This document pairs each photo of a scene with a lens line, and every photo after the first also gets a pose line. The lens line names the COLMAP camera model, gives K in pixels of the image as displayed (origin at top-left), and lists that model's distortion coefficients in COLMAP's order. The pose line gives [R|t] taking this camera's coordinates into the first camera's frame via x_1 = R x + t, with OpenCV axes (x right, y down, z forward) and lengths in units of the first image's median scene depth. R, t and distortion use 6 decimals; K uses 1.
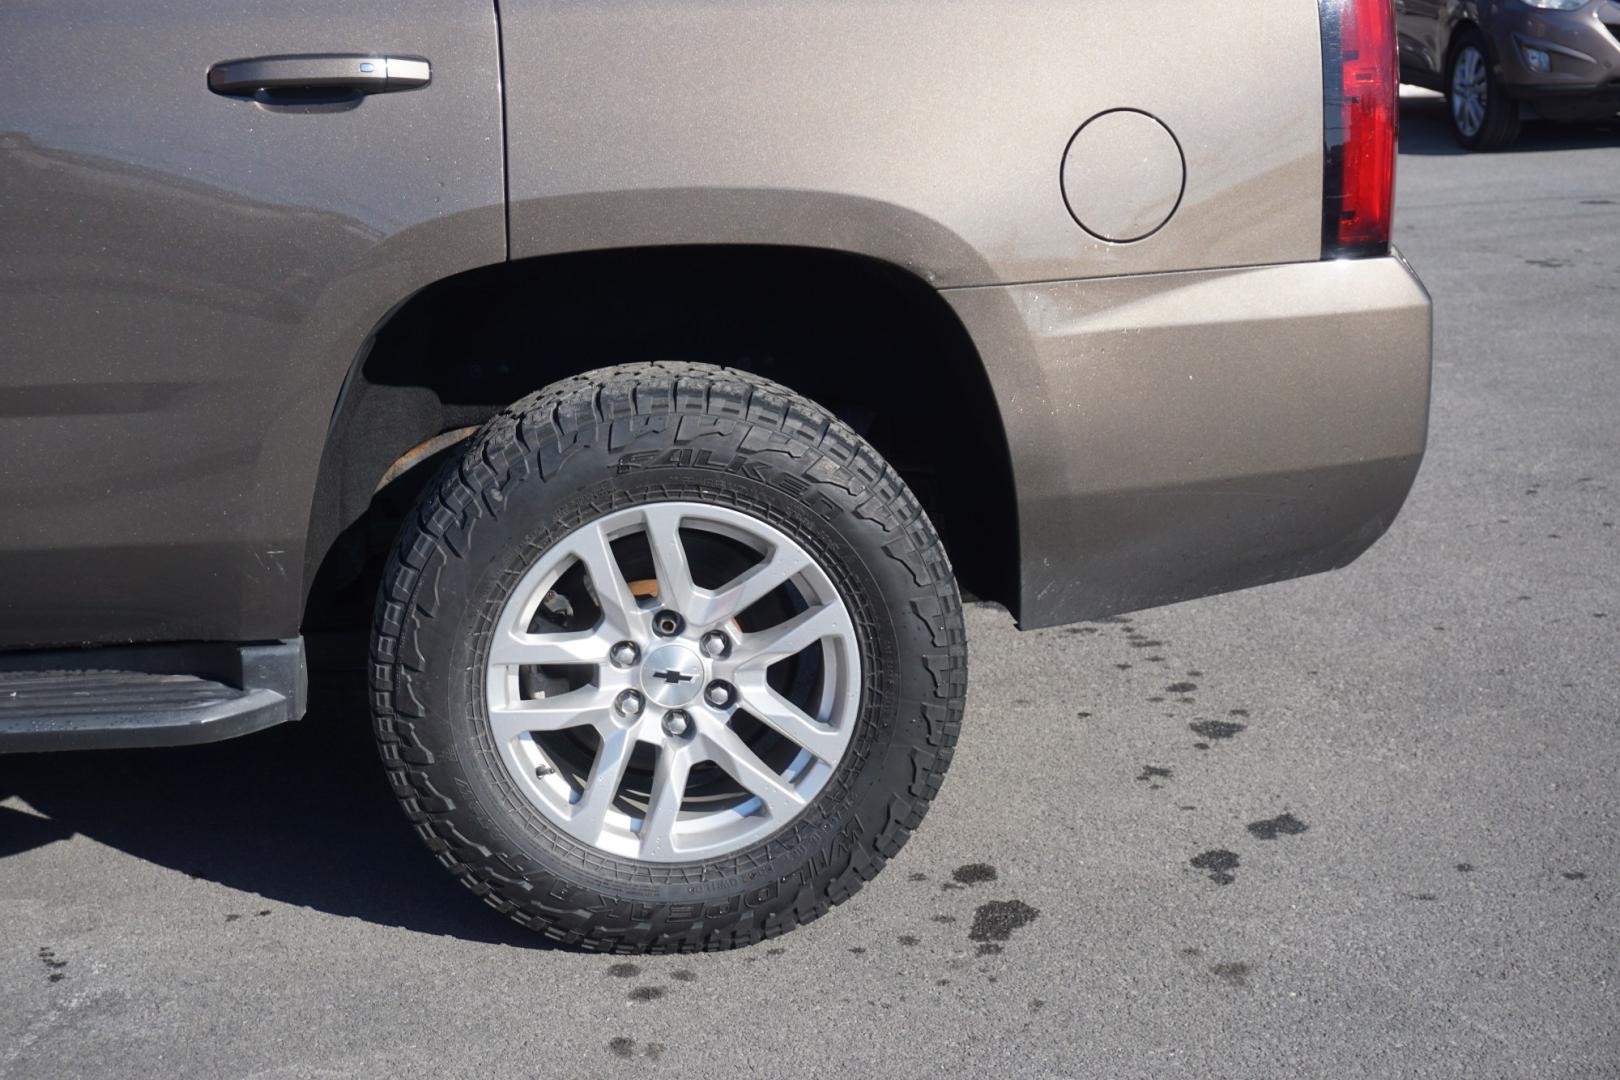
lens RADIAL K [[2472.4, 0, 810.8], [0, 2472.4, 543.1], [0, 0, 1]] dist [0.013756, 0.000786]
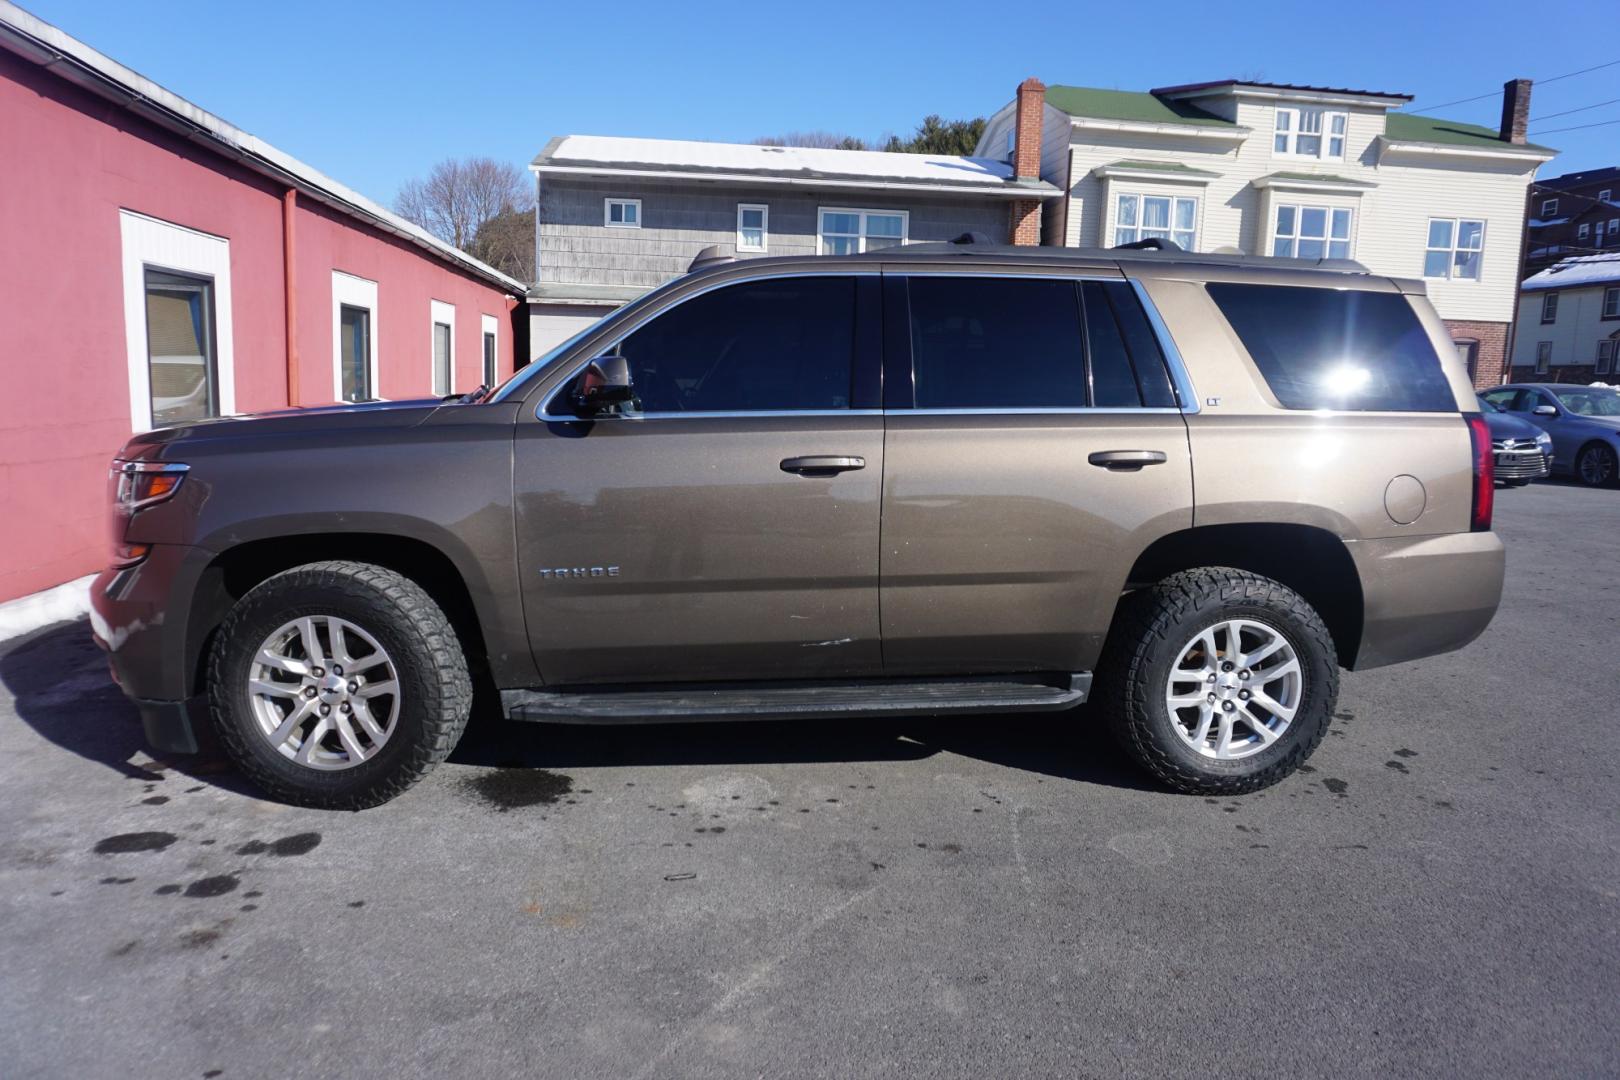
lens RADIAL K [[1102.0, 0, 810.0], [0, 1102.0, 540.0], [0, 0, 1]] dist [-0.042320, 0.036453]
pose [[0.999905, 0.013247, 0.003751, -0.502197], [-0.012774, 0.994266, -0.106168, 0.027849], [-0.005136, 0.106110, 0.994341, -0.160243]]
